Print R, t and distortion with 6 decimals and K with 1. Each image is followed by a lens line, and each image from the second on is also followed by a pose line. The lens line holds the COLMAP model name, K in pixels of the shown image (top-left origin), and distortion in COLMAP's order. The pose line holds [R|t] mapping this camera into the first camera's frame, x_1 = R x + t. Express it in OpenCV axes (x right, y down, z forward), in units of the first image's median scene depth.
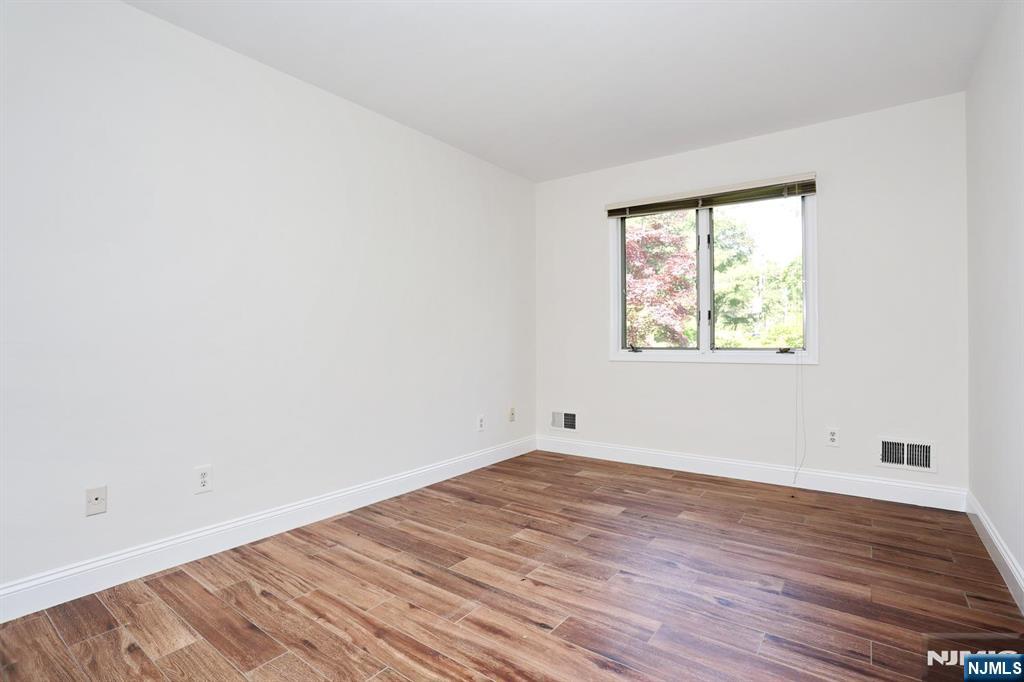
lens RADIAL K [[496.5, 0, 507.7], [0, 496.5, 339.6], [0, 0, 1]] dist [-0.072065, 0.027497]
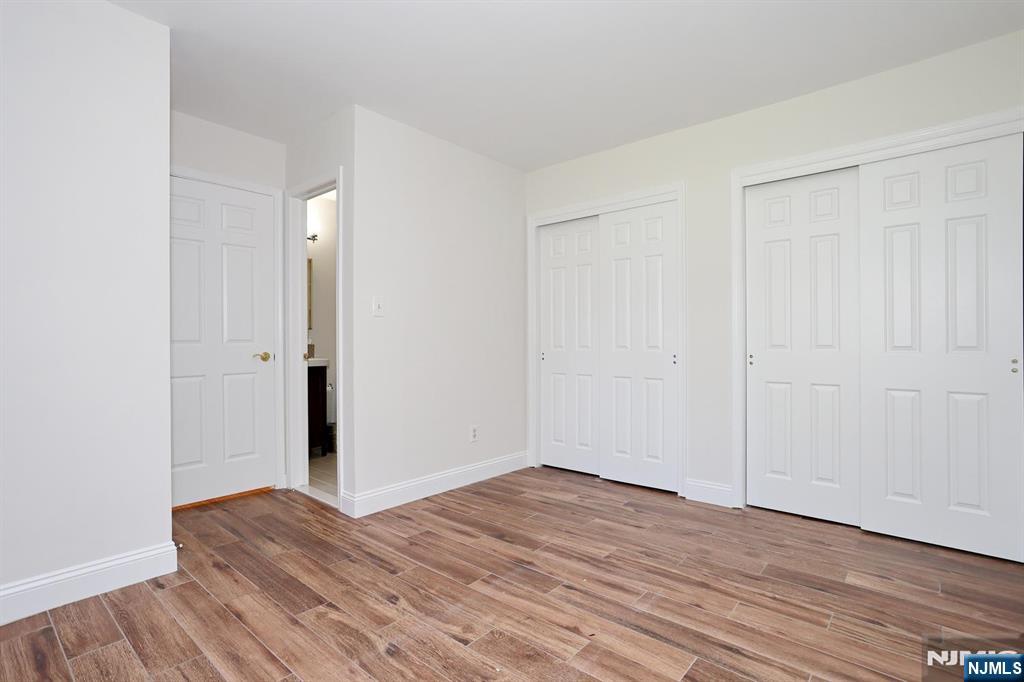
lens RADIAL K [[496.5, 0, 507.7], [0, 496.5, 339.6], [0, 0, 1]] dist [-0.072065, 0.027497]
pose [[-0.997349, 0.008104, 0.072309, 0.122612], [0.008035, 0.999967, -0.001258, -0.009632], [-0.072316, -0.000673, -0.997382, 2.016676]]
